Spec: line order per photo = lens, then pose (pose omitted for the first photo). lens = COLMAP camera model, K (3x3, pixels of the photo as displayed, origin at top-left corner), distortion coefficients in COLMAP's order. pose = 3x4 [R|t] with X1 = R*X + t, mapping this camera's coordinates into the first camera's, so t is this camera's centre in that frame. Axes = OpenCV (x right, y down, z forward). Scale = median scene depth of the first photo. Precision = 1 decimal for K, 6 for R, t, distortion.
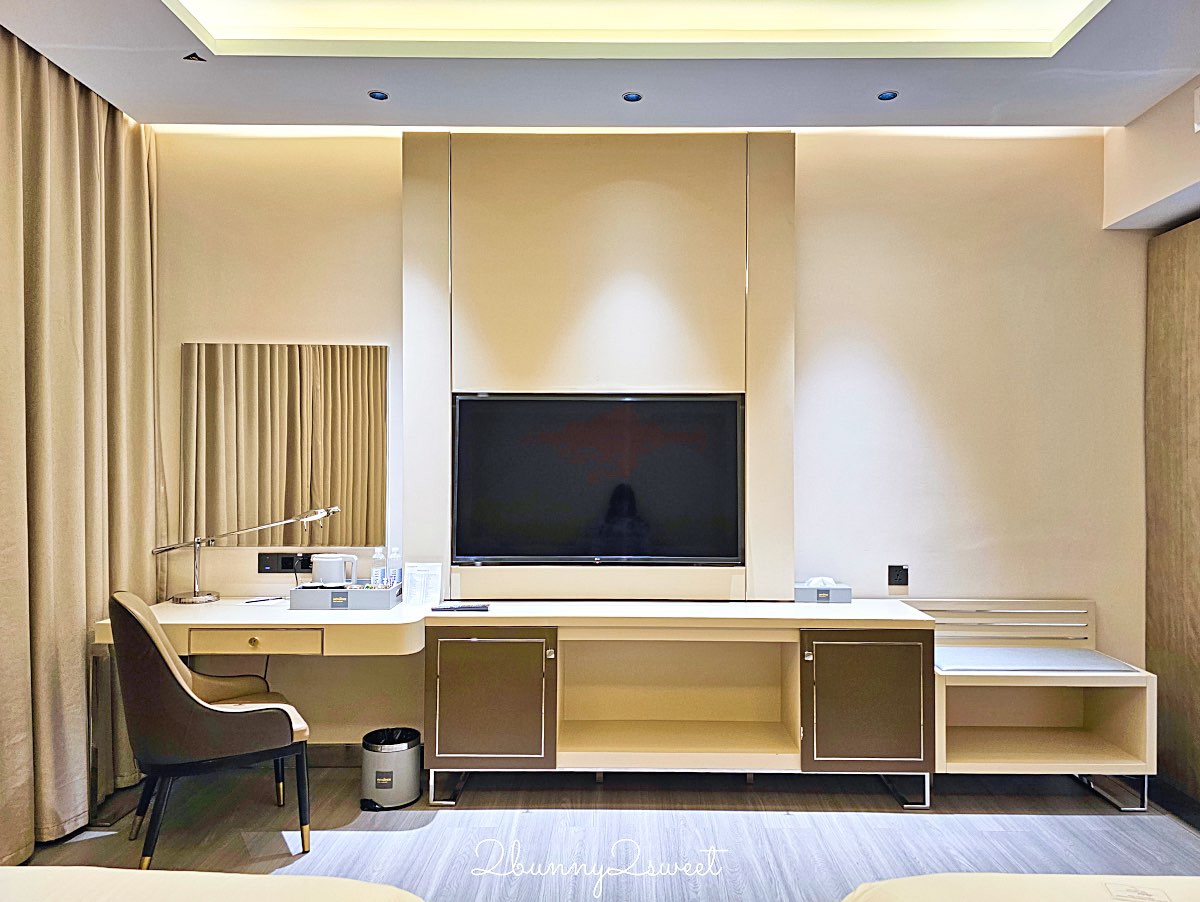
lens RADIAL K [[810.3, 0, 652.1], [0, 810.3, 448.9], [0, 0, 1]] dist [0.080810, -0.053174]
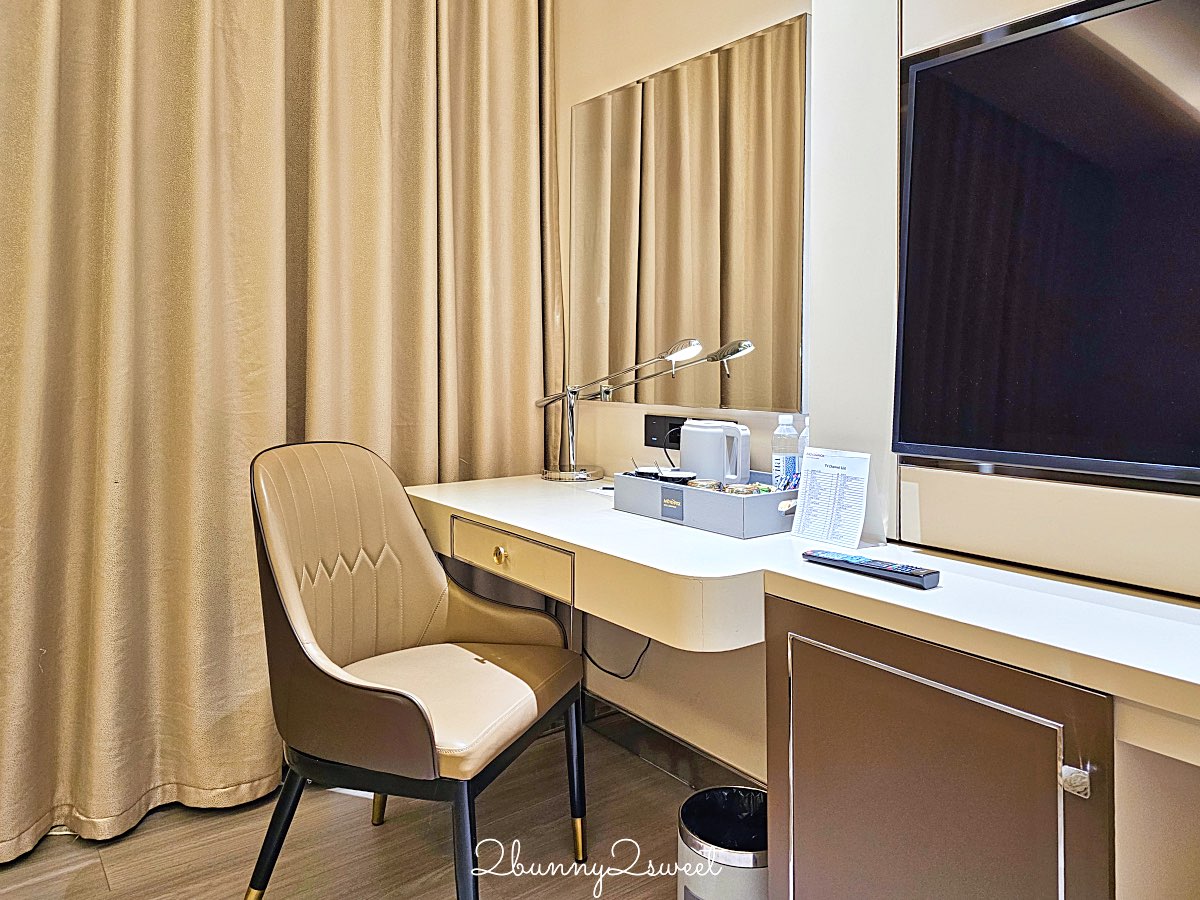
lens RADIAL K [[851.4, 0, 595.5], [0, 851.4, 361.1], [0, 0, 1]] dist [0.042291, -0.023924]
pose [[0.602613, -0.003467, -0.798026, 0.016074], [0.008928, 0.999957, 0.002397, 0.087813], [0.797984, -0.008569, 0.602618, 0.606292]]
